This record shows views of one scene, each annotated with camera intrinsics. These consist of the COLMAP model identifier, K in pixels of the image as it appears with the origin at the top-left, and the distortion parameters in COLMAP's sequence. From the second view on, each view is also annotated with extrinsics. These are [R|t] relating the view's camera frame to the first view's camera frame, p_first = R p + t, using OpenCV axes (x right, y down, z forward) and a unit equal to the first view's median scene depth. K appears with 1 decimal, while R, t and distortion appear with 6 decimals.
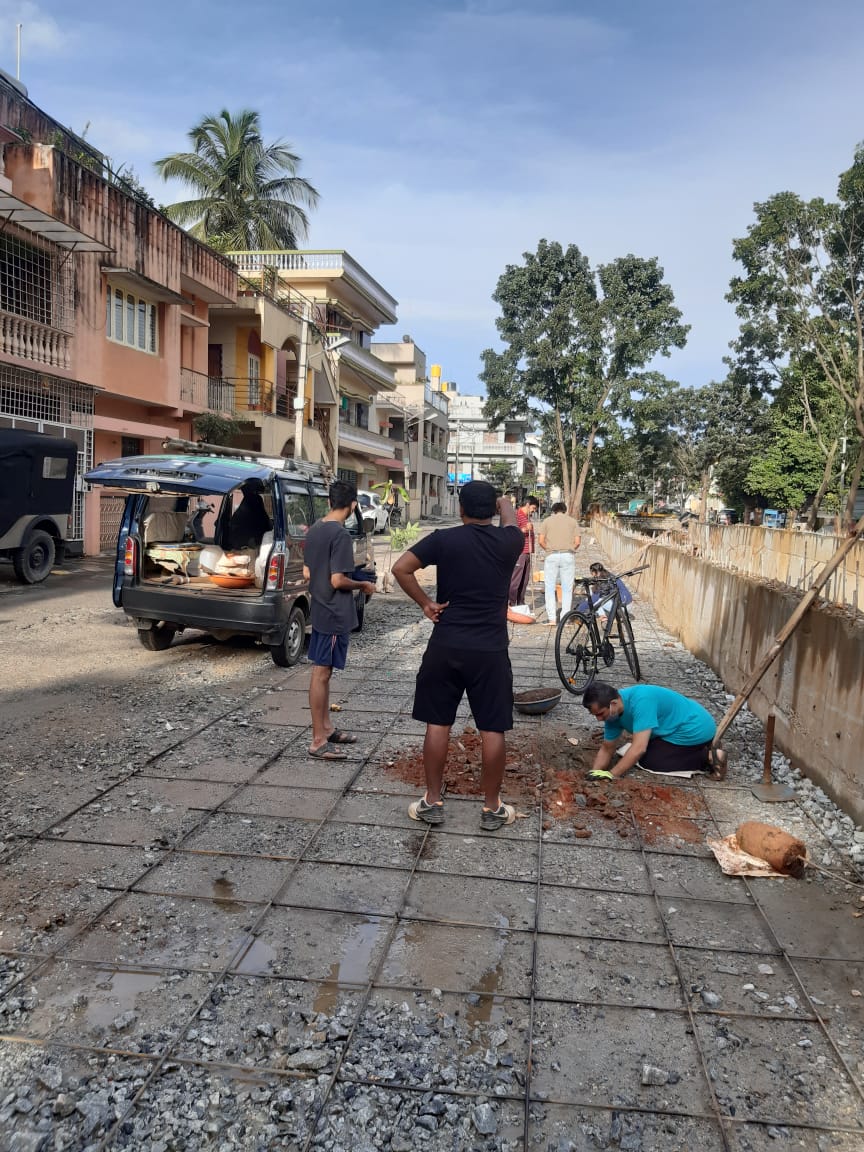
lens RADIAL K [[928.2, 0, 432.0], [0, 928.2, 576.0], [0, 0, 1]] dist [0.137693, -0.242274]
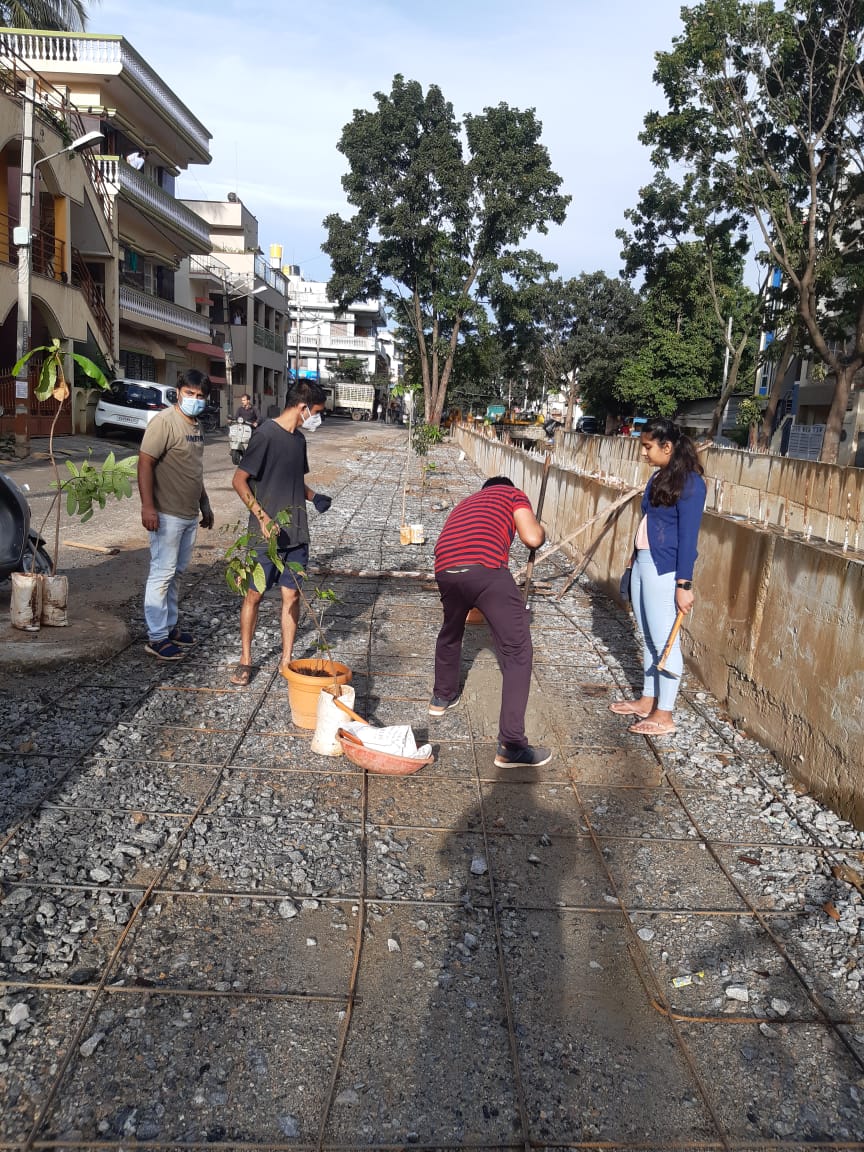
lens RADIAL K [[928.2, 0, 432.0], [0, 928.2, 576.0], [0, 0, 1]] dist [0.137693, -0.242274]
pose [[0.987348, -0.011039, 0.158186, 0.012077], [-0.005226, 0.994767, 0.102039, -0.011428], [-0.158485, -0.101575, 0.982123, 0.145767]]
